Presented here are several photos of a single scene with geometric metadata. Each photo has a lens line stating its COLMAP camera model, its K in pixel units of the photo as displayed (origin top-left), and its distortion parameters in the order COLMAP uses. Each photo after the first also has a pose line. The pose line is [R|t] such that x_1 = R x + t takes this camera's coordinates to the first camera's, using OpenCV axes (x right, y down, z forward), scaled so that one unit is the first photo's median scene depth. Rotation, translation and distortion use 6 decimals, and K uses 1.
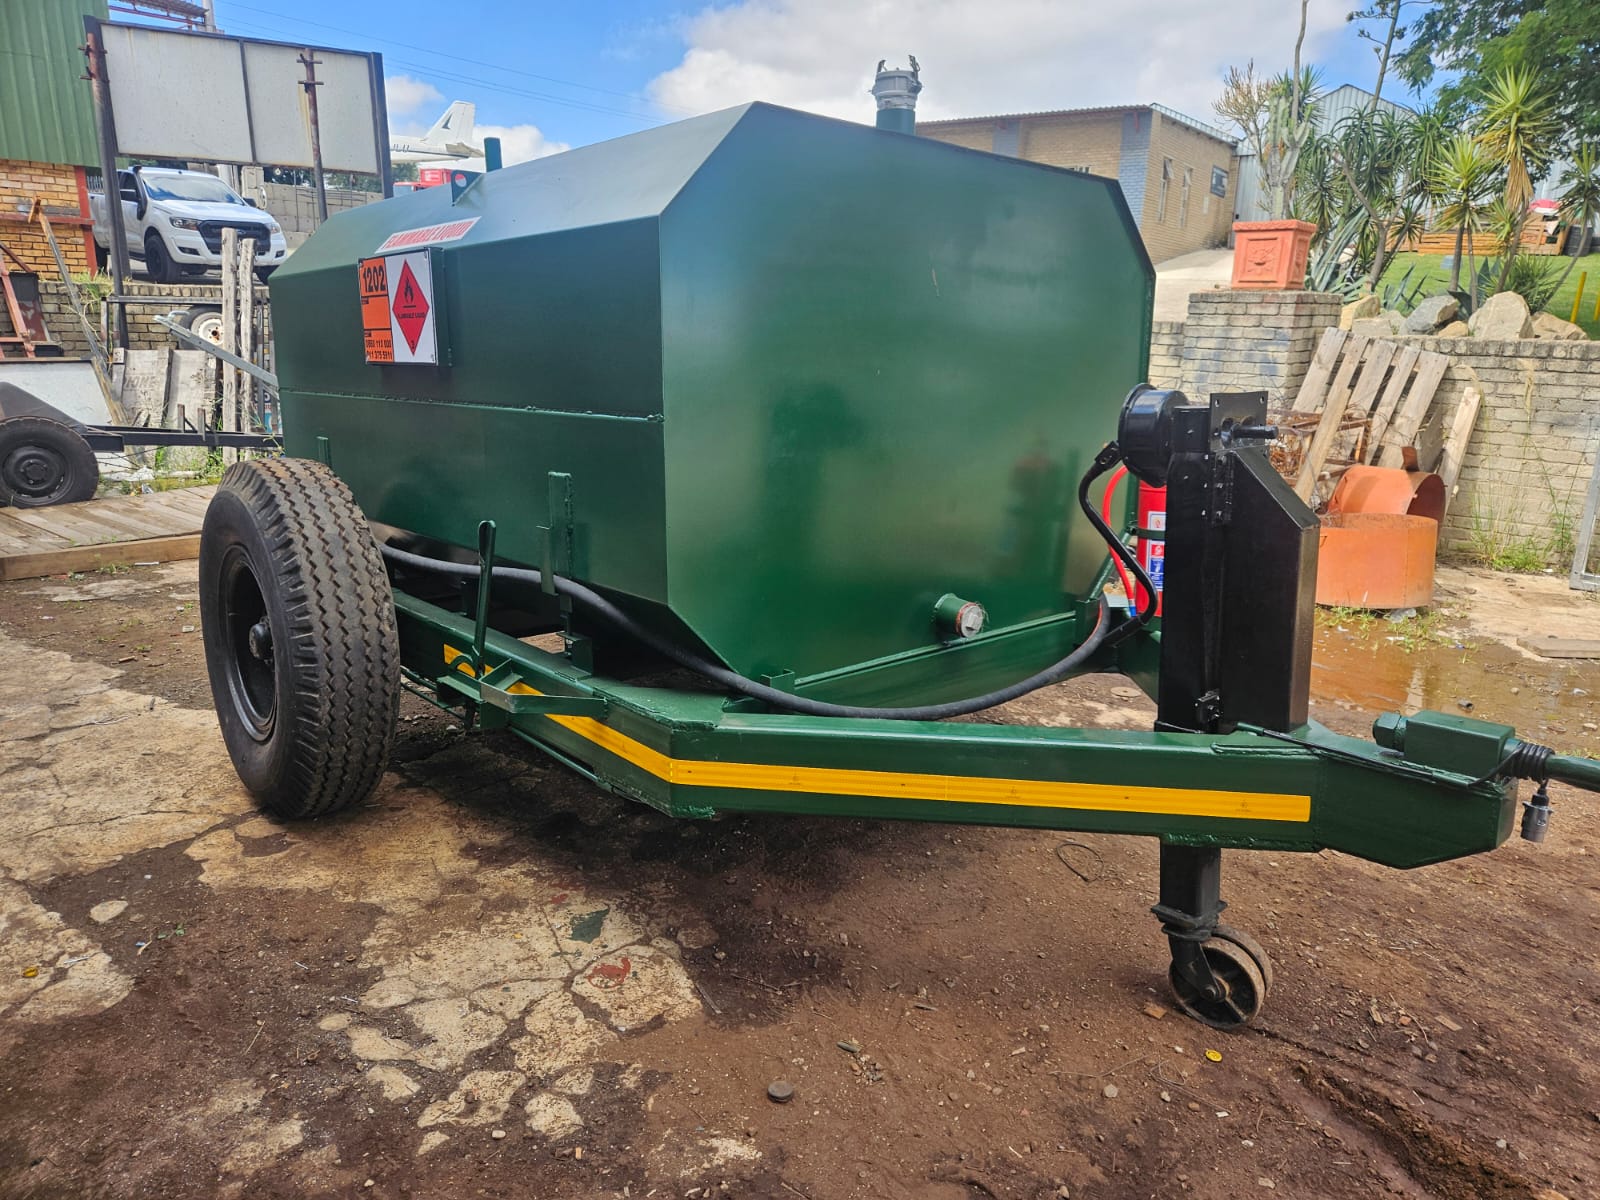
lens RADIAL K [[1111.7, 0, 800.0], [0, 1111.7, 600.0], [0, 0, 1]] dist [0.024700, -0.002679]
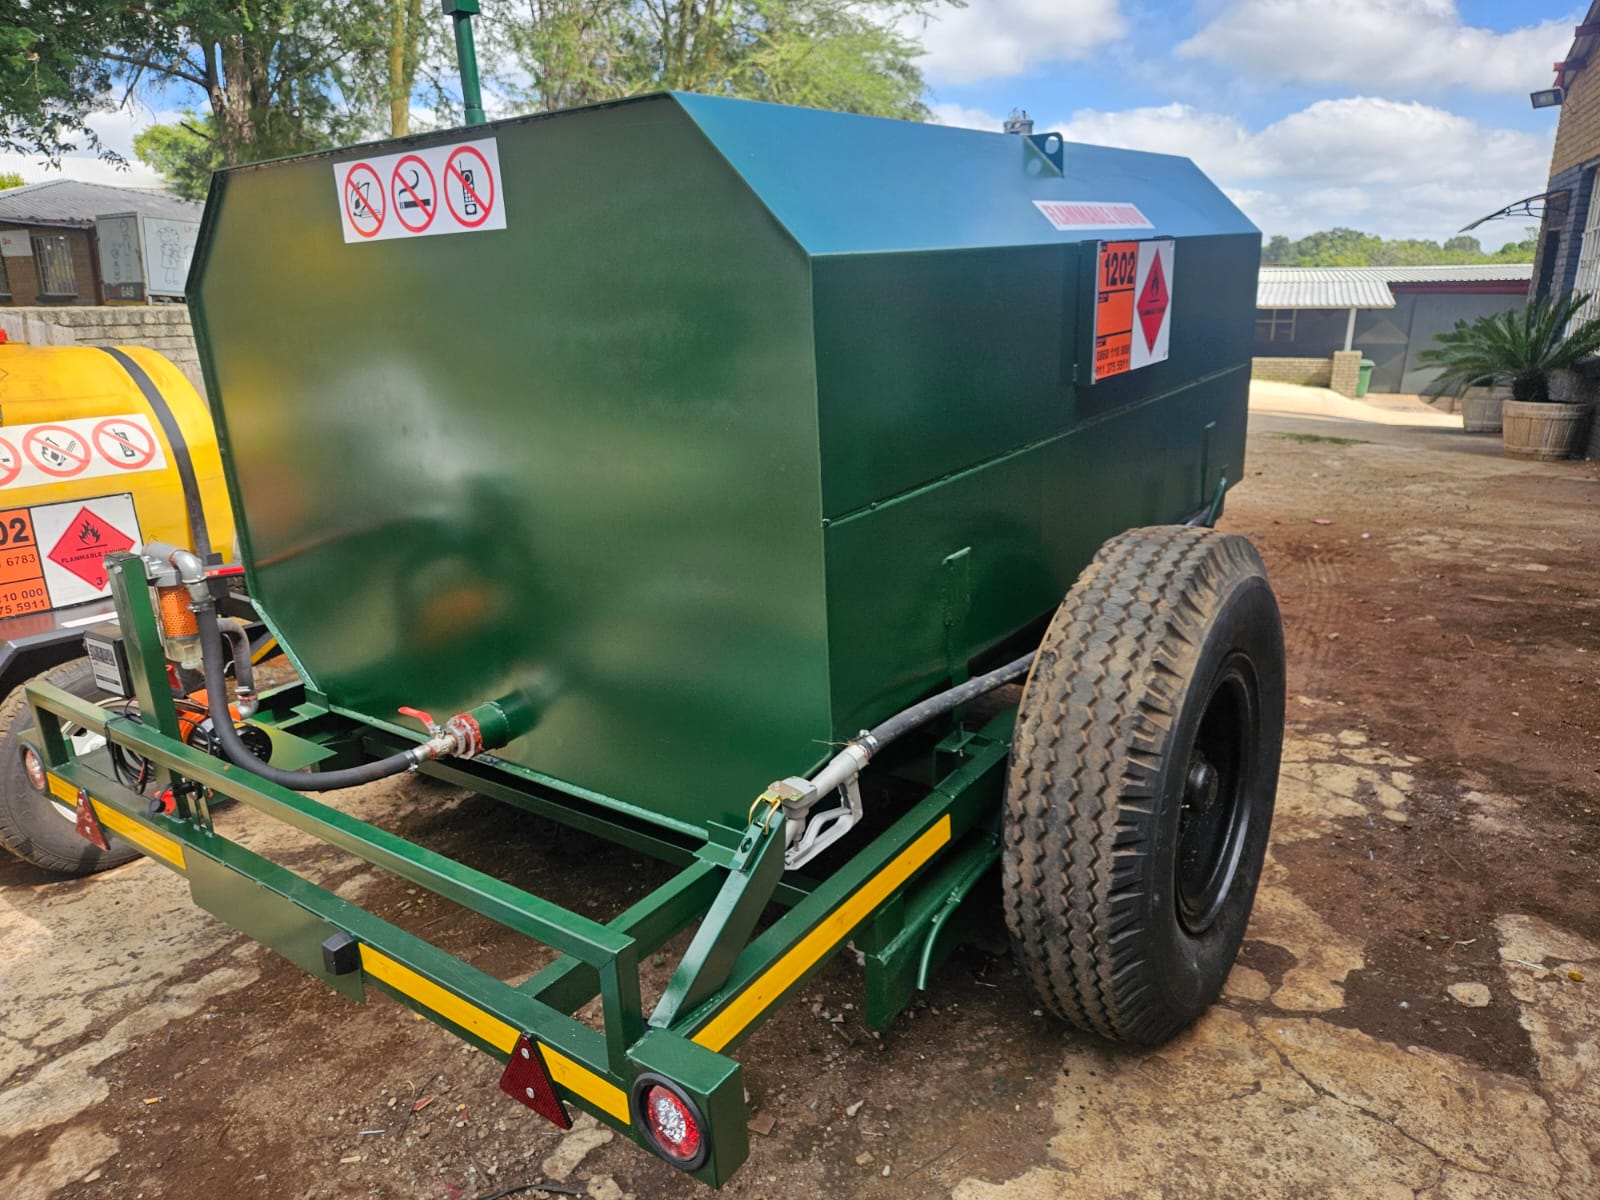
lens RADIAL K [[1086.9, 0, 800.0], [0, 1086.9, 600.0], [0, 0, 1]] dist [0.003983, 0.002641]
pose [[-0.228099, -0.290611, 0.929256, -1.109577], [0.245912, 0.906277, 0.343788, -0.398016], [-0.942071, 0.306933, -0.135256, 1.400283]]
